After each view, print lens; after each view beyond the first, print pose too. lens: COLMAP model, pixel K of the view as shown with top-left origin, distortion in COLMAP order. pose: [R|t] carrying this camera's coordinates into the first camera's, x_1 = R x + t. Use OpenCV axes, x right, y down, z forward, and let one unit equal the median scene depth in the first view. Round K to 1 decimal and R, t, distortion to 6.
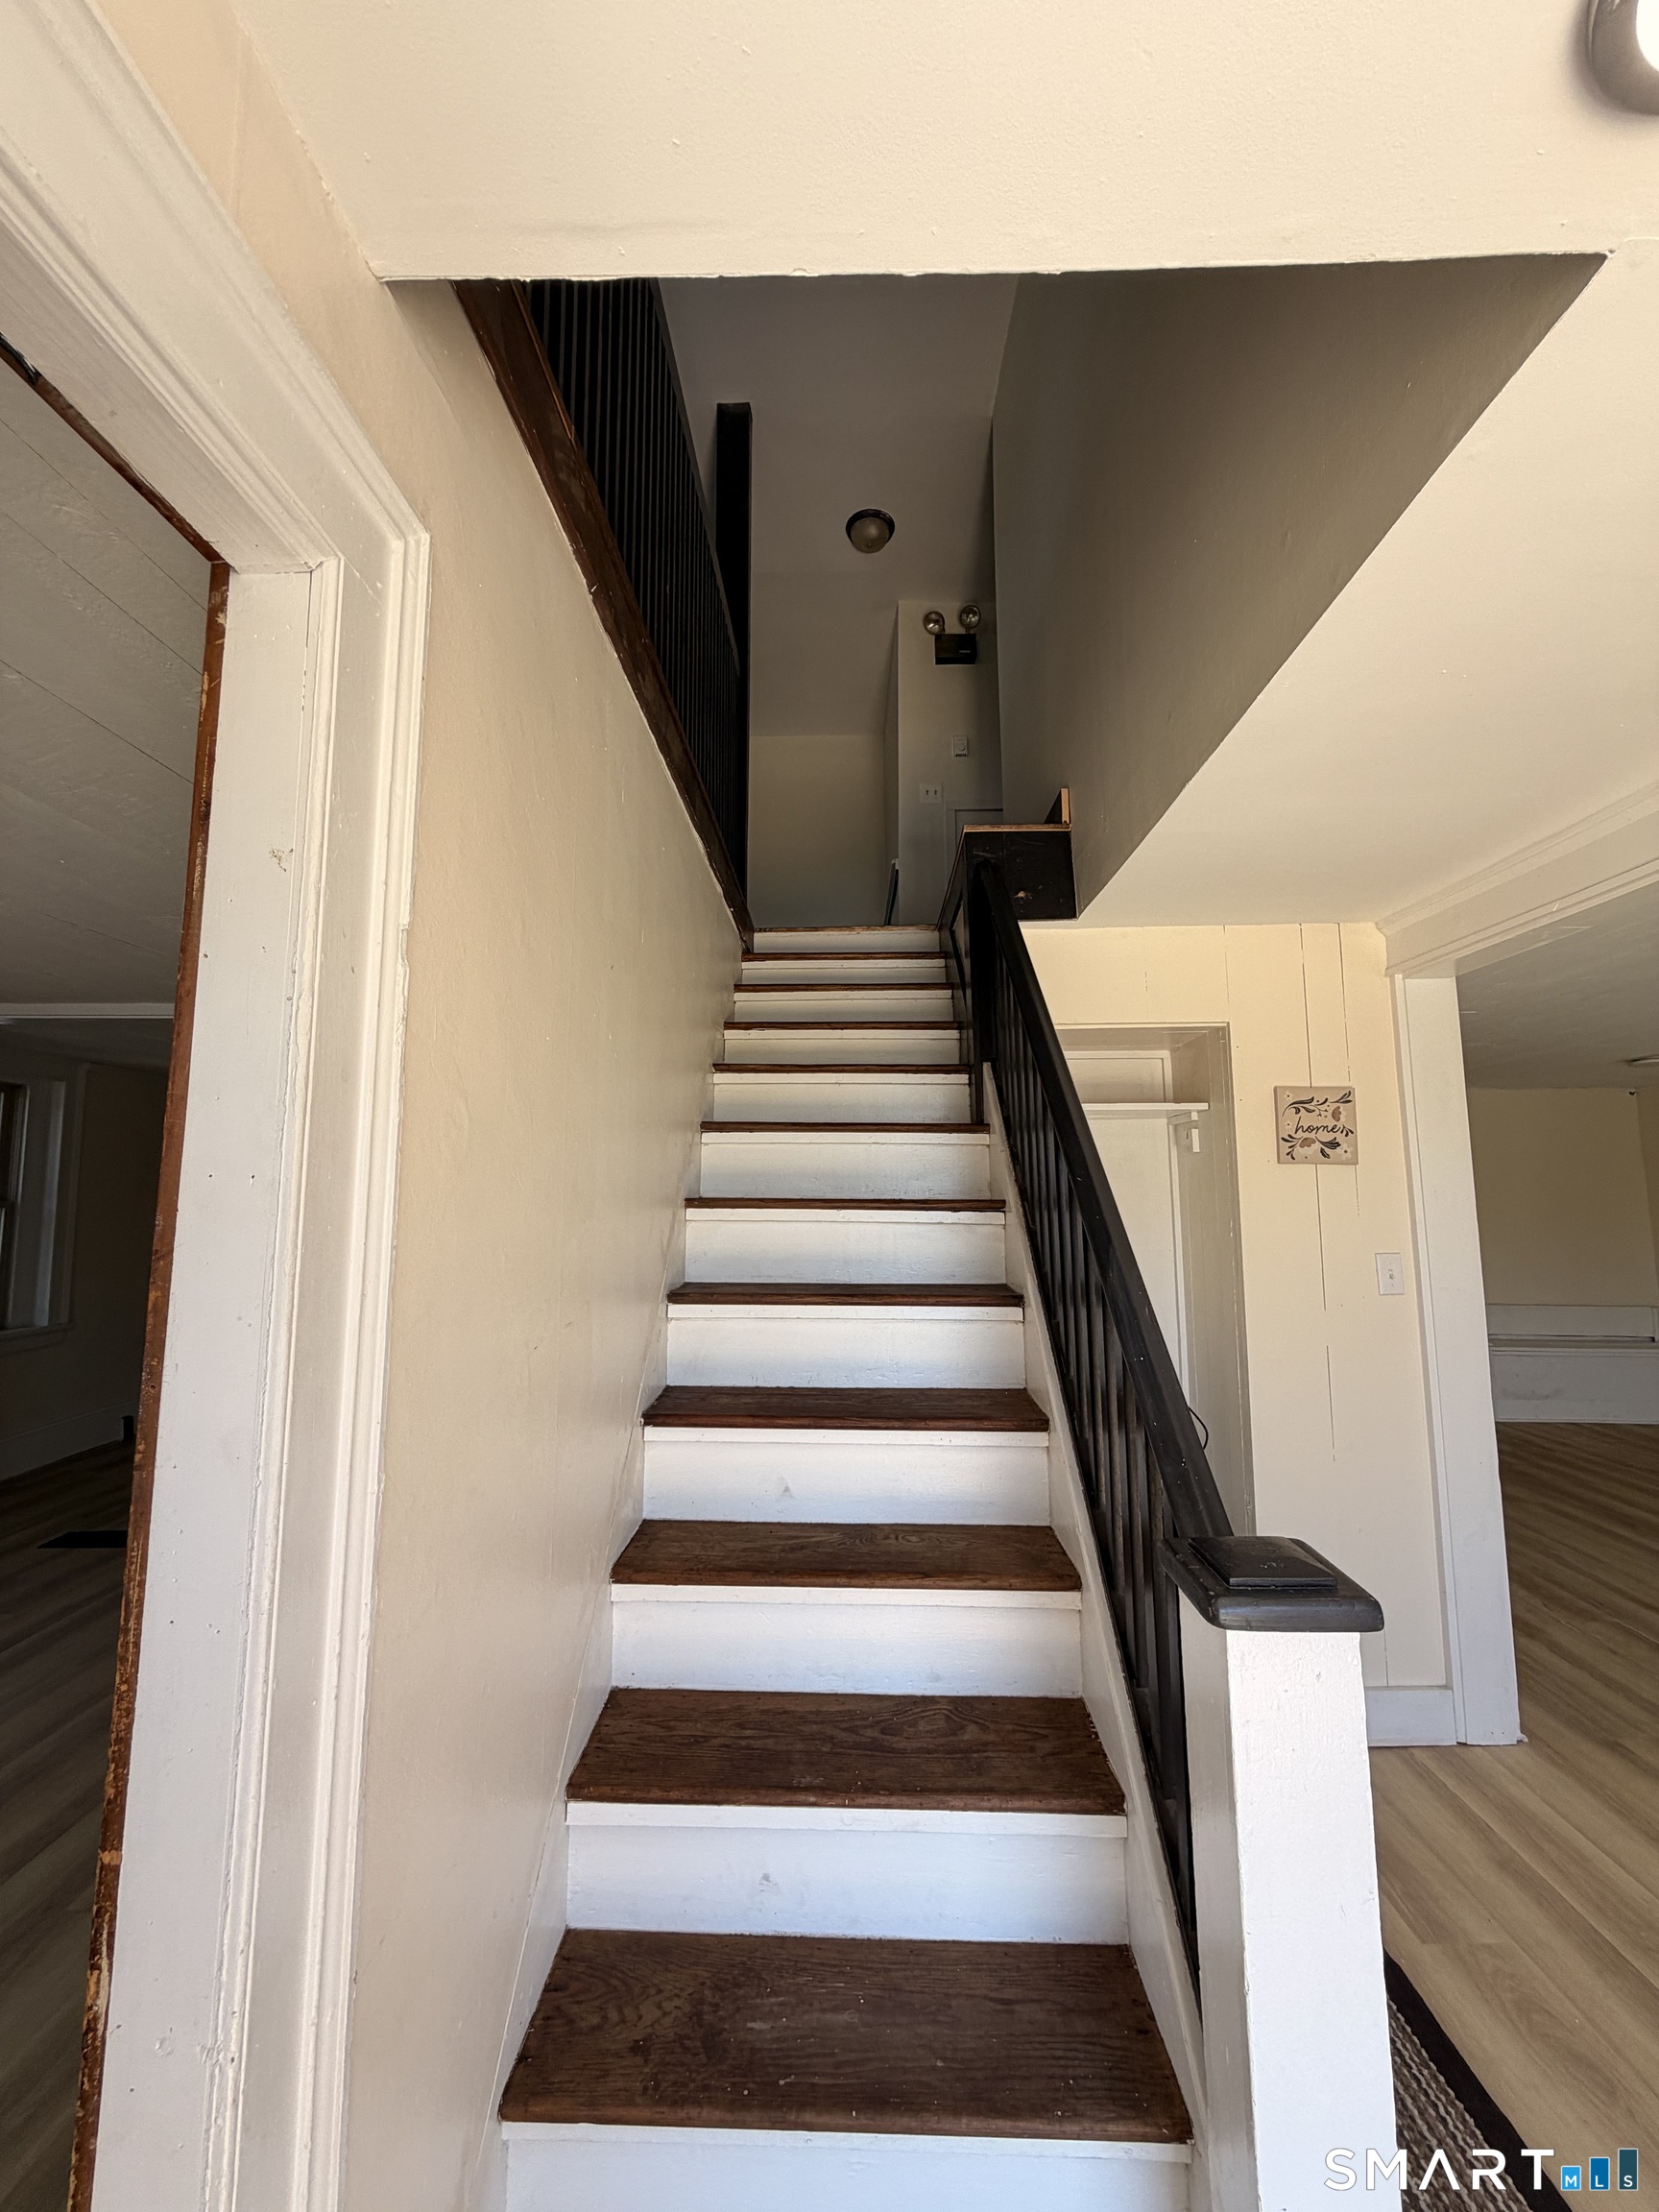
lens RADIAL K [[883.3, 0, 828.8], [0, 883.3, 1098.1], [0, 0, 1]] dist [-0.000845, 0.000021]
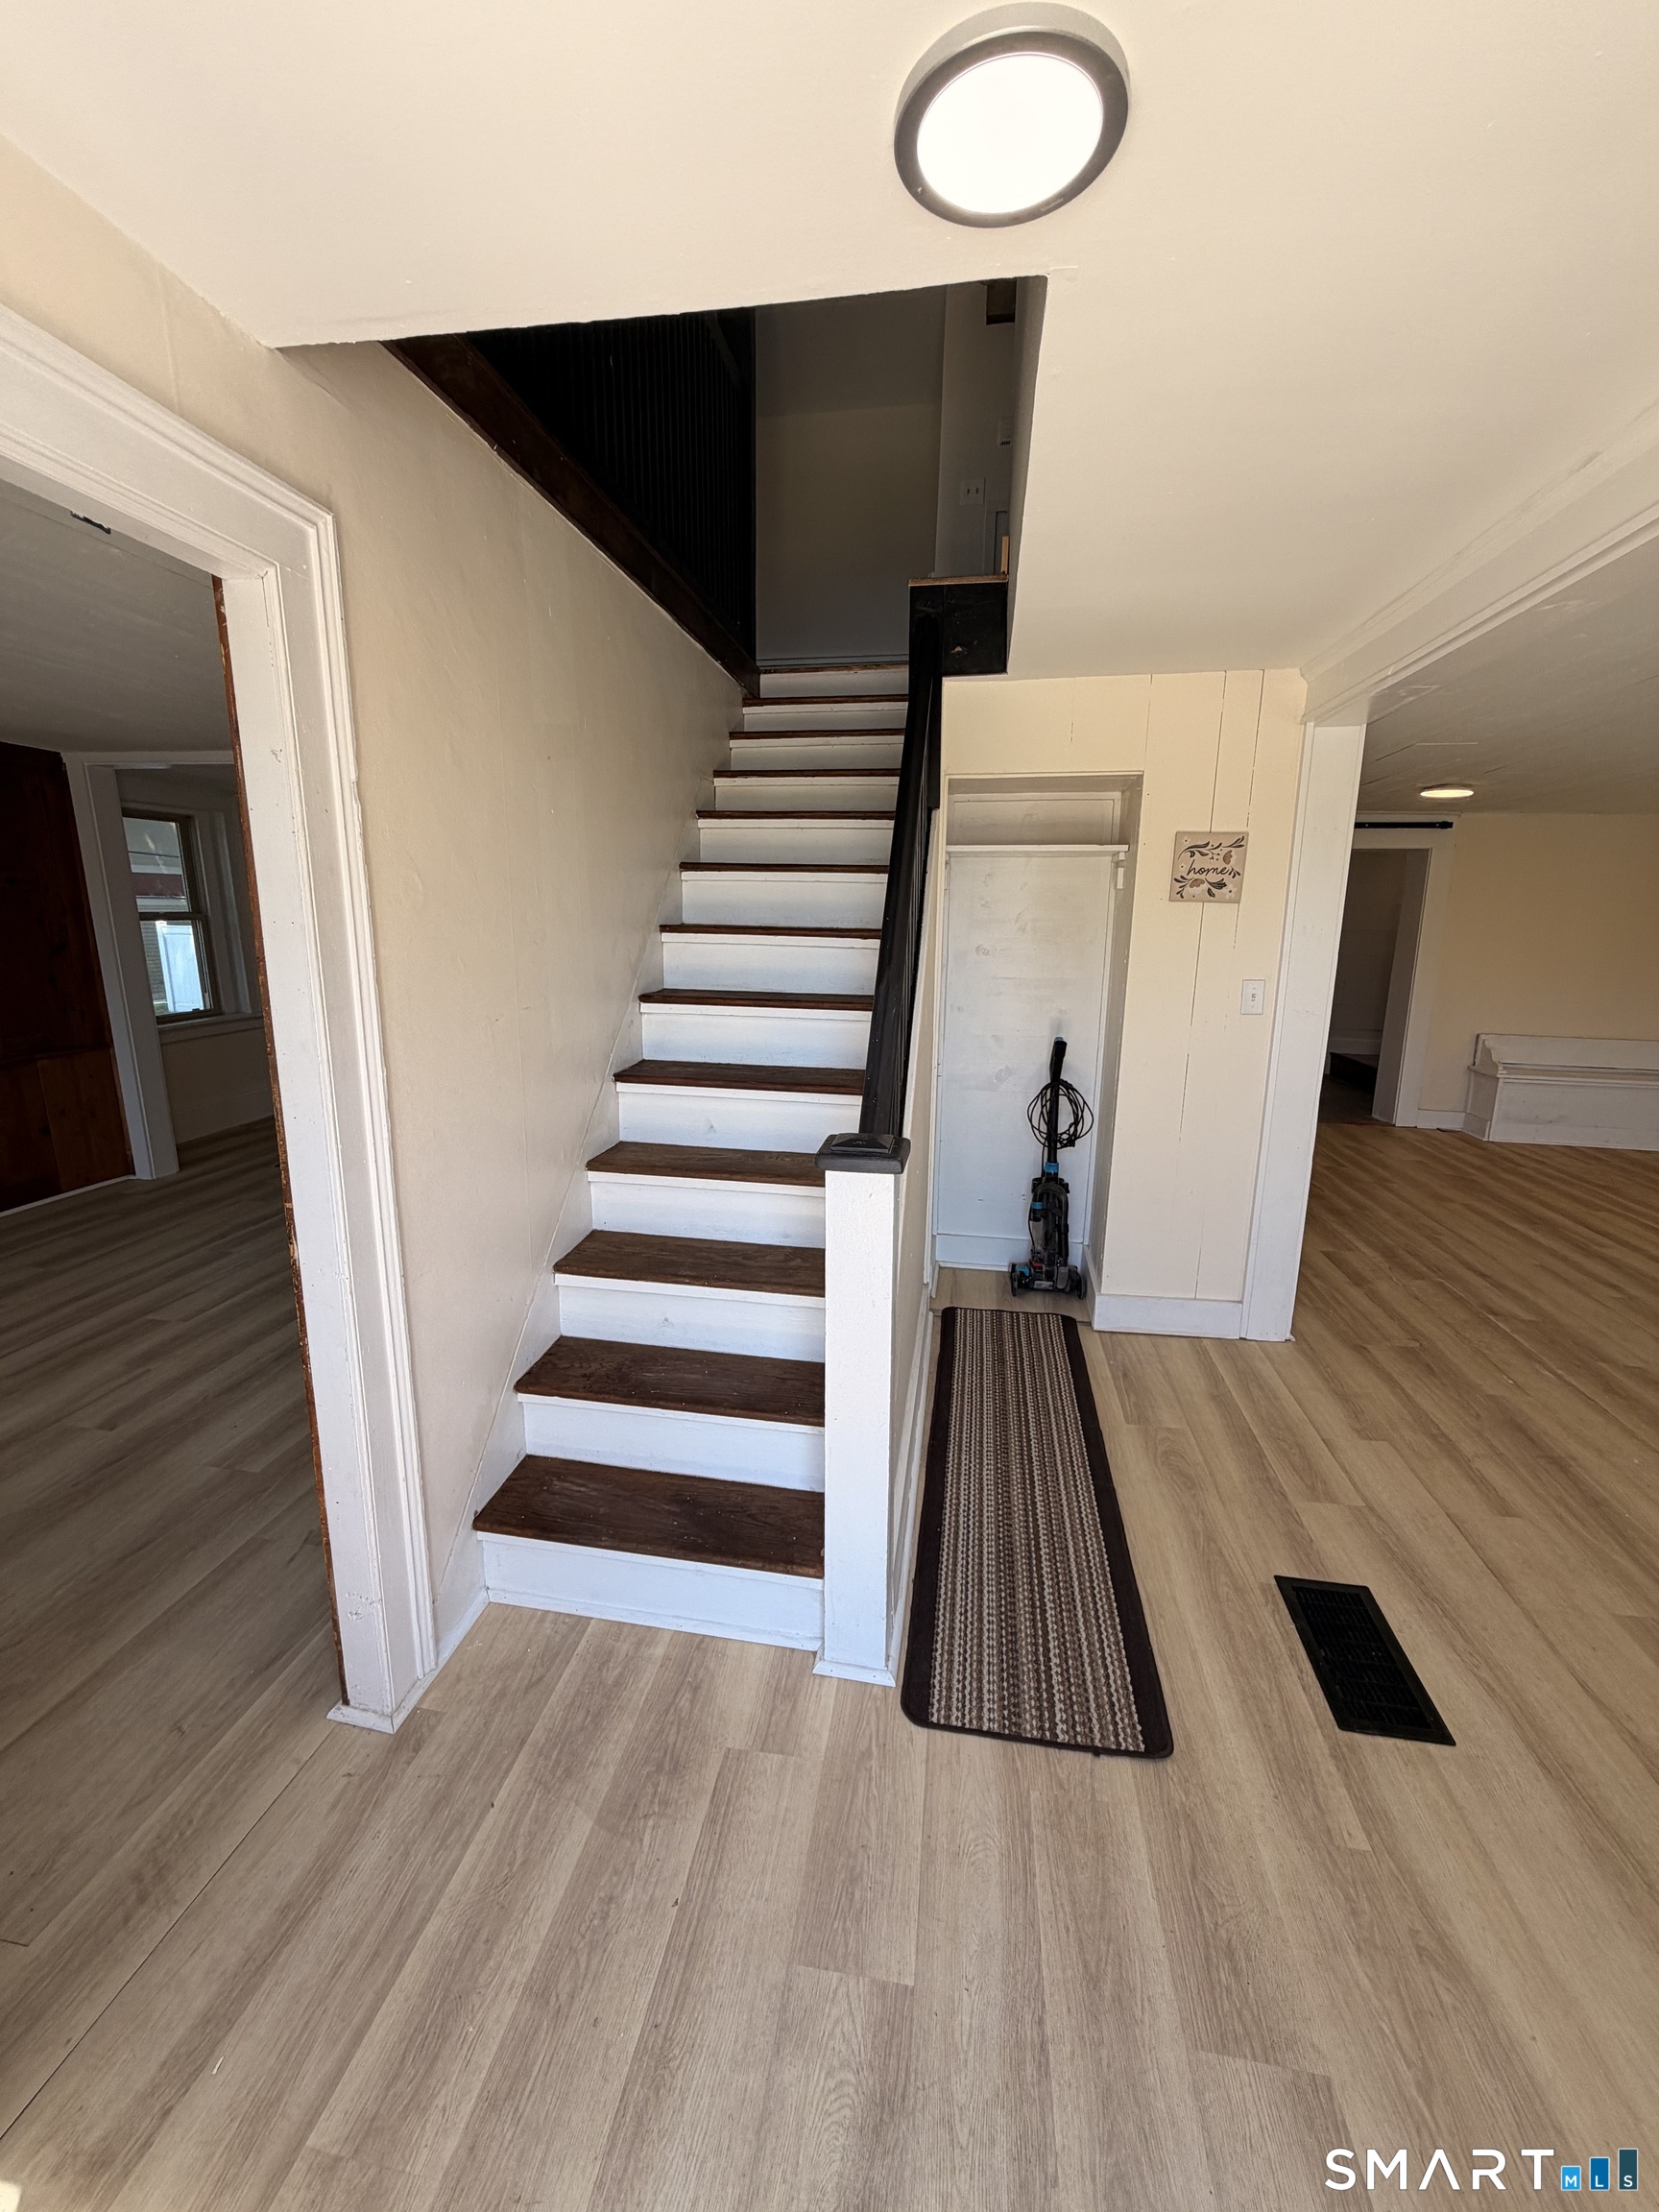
lens RADIAL K [[879.4, 0, 825.7], [0, 879.4, 1099.4], [0, 0, 1]] dist [0.000329, 0.000316]
pose [[0.989659, 0.042574, -0.136978, 0.238012], [0.002545, 0.949576, 0.313525, -0.043606], [0.143419, -0.310632, 0.939648, -0.239378]]
